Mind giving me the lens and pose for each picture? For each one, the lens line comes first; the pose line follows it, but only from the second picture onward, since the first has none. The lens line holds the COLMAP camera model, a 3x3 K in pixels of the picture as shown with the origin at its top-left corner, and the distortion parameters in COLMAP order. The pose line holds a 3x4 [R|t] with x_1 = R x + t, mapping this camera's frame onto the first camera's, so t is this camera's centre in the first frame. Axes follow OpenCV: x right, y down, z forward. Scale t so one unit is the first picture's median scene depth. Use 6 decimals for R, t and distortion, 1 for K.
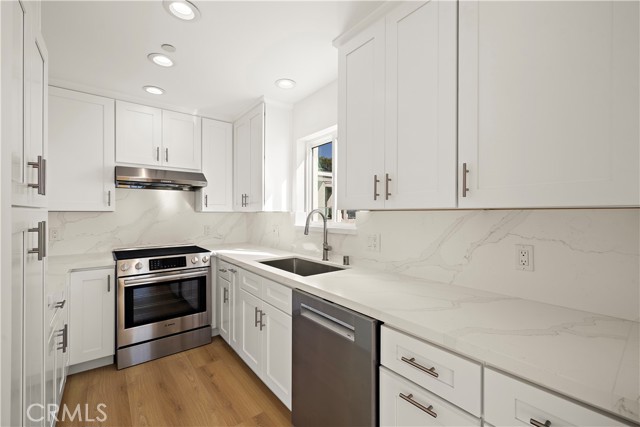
lens RADIAL K [[272.2, 0, 320.0], [0, 272.2, 213.5], [0, 0, 1]] dist [0.000300, 0.000065]
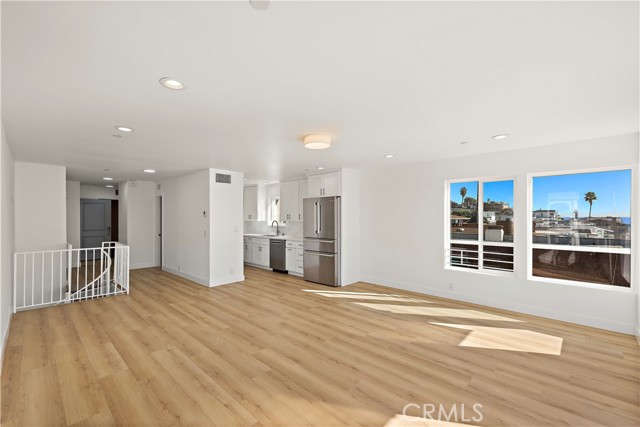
lens RADIAL K [[272.2, 0, 320.0], [0, 272.2, 213.5], [0, 0, 1]] dist [0.000300, 0.000065]
pose [[0.988852, -0.006308, 0.148768, 0.039667], [0.007695, 0.999932, -0.008745, -0.068661], [-0.148703, 0.009793, 0.988833, -2.477644]]
